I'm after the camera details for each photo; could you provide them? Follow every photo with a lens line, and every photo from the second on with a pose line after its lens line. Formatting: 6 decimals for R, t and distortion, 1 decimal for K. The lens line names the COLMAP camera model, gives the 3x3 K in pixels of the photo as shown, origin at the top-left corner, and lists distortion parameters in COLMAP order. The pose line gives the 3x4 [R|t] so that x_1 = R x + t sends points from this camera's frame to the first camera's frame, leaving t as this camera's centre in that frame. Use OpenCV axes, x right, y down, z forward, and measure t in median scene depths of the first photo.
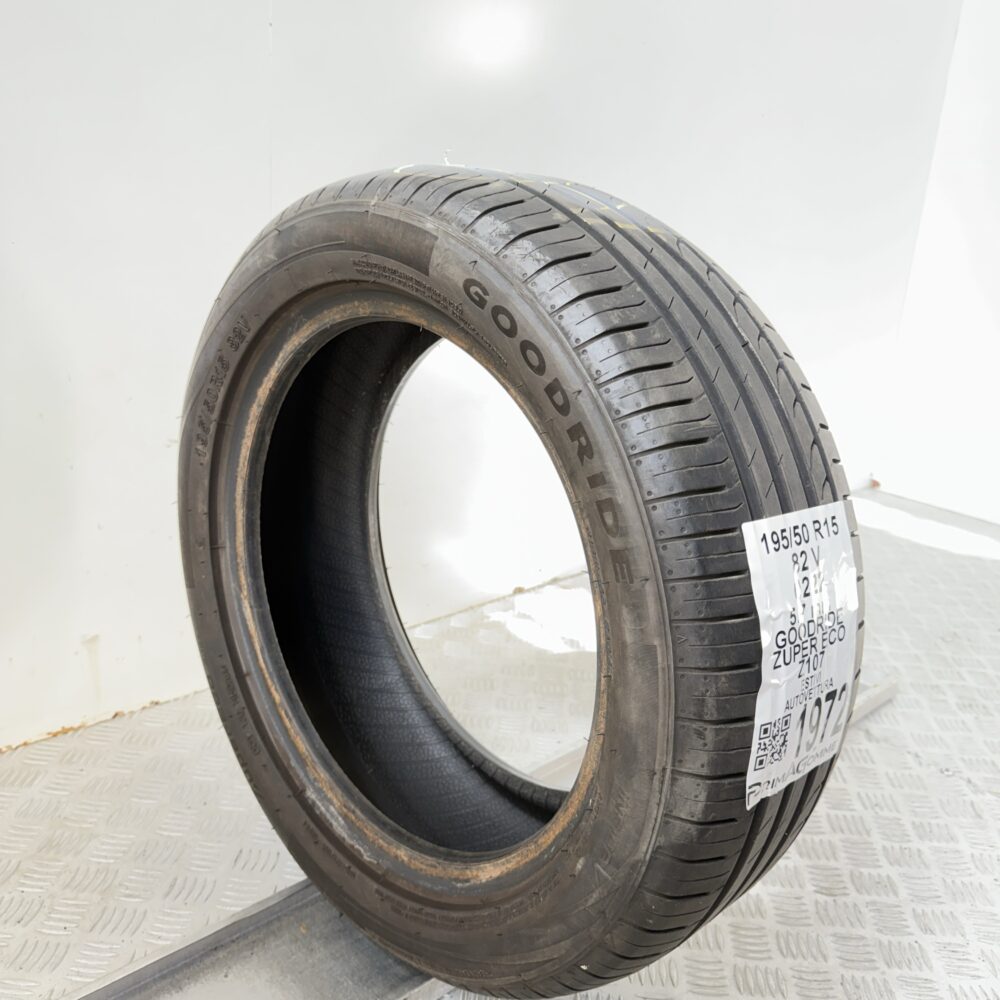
lens RADIAL K [[976.1, 0, 497.7], [0, 976.1, 499.8], [0, 0, 1]] dist [0.157071, -0.443298]
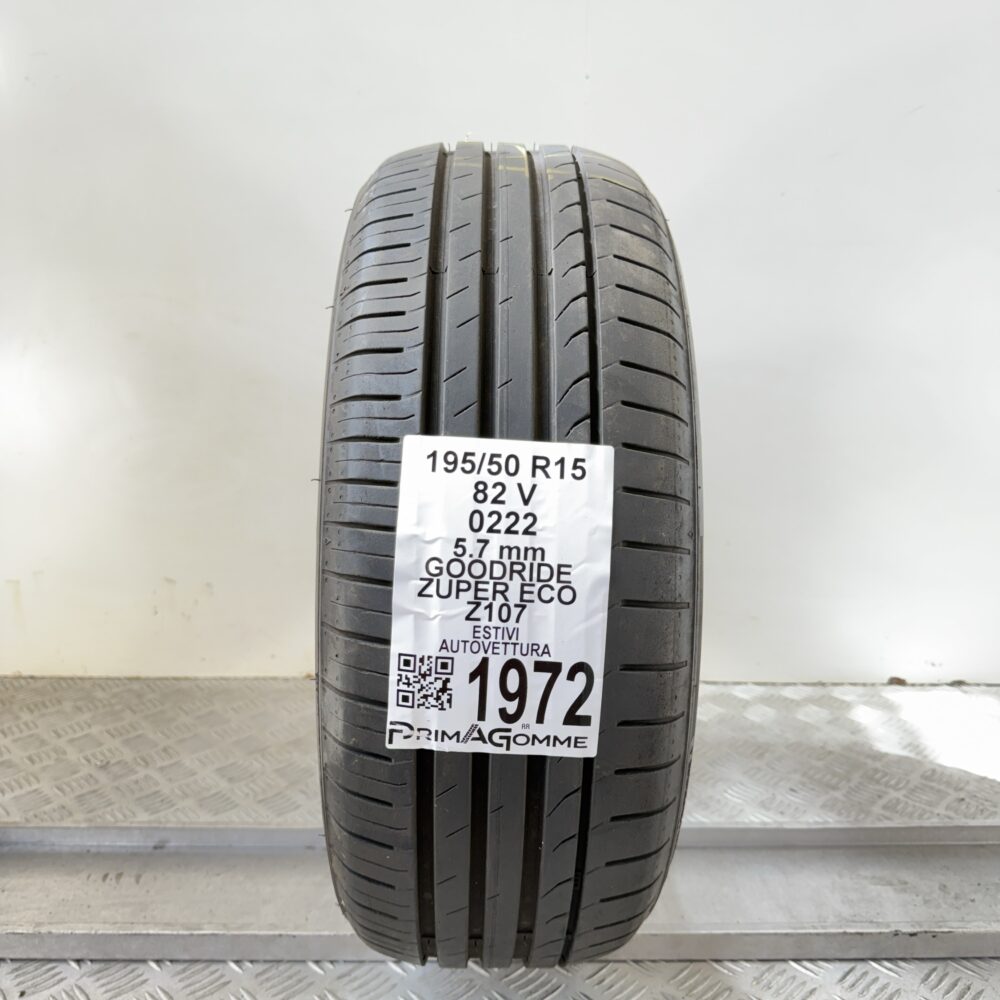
lens RADIAL K [[976.1, 0, 497.7], [0, 976.1, 499.8], [0, 0, 1]] dist [0.157071, -0.443298]
pose [[0.726542, 0.089737, -0.681237, 0.935093], [-0.170214, 0.984039, -0.051910, 0.116346], [0.665706, 0.153671, 0.730220, 0.362124]]
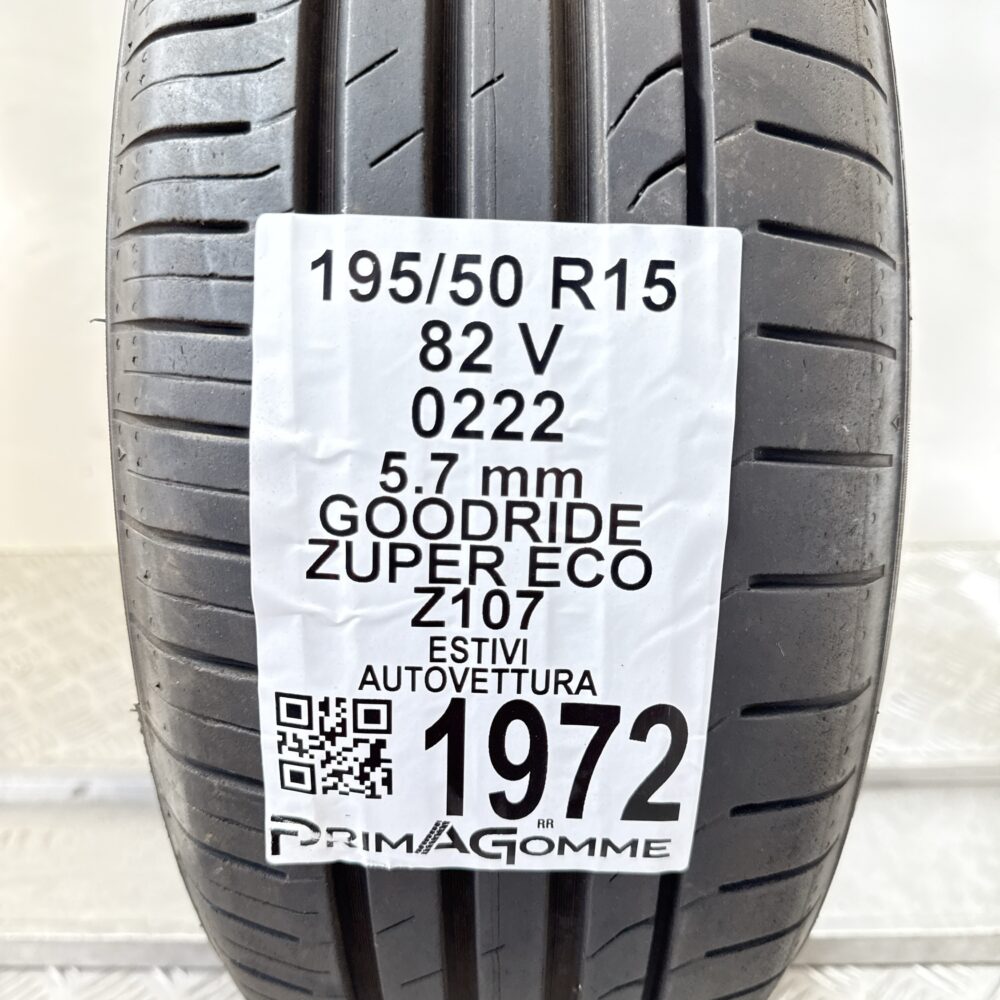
lens RADIAL K [[976.1, 0, 497.7], [0, 976.1, 499.8], [0, 0, 1]] dist [0.157071, -0.443298]
pose [[0.712638, 0.203727, -0.671299, 0.605696], [-0.148856, 0.979027, 0.139094, 0.067164], [0.685557, 0.000804, 0.728018, 0.737640]]
